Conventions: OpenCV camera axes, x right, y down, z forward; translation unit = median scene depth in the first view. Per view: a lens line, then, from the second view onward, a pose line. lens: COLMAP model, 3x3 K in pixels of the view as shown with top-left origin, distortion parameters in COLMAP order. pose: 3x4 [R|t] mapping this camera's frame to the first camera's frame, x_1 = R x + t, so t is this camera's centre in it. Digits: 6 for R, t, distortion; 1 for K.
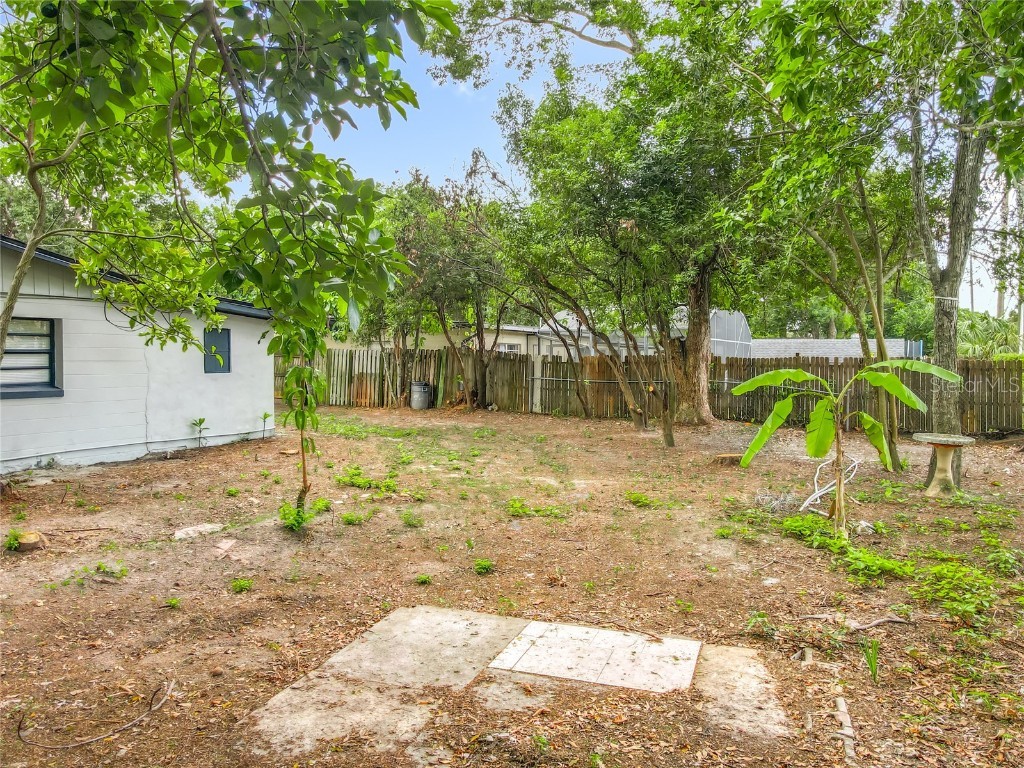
lens RADIAL K [[755.0, 0, 512.0], [0, 755.0, 384.0], [0, 0, 1]] dist [-0.006453, 0.000246]
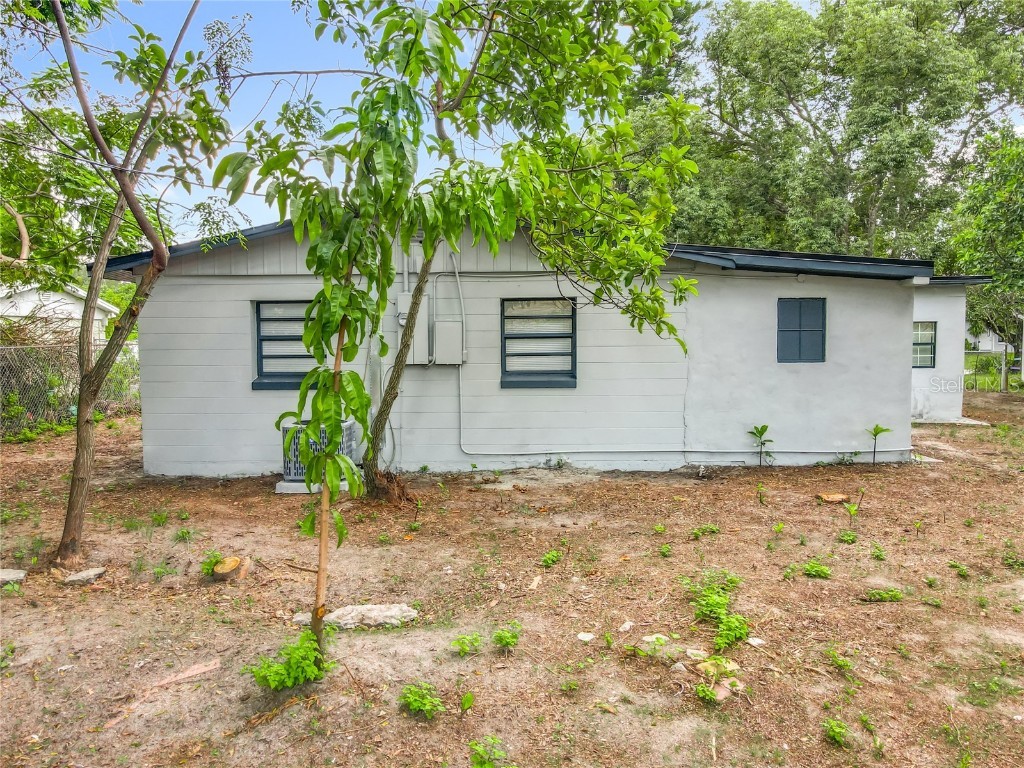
lens RADIAL K [[755.0, 0, 512.0], [0, 755.0, 384.0], [0, 0, 1]] dist [-0.006453, 0.000246]
pose [[0.439419, 0.055520, -0.896565, 0.121778], [-0.019348, 0.998442, 0.052346, -0.026969], [0.898074, -0.005655, 0.439809, 0.477004]]
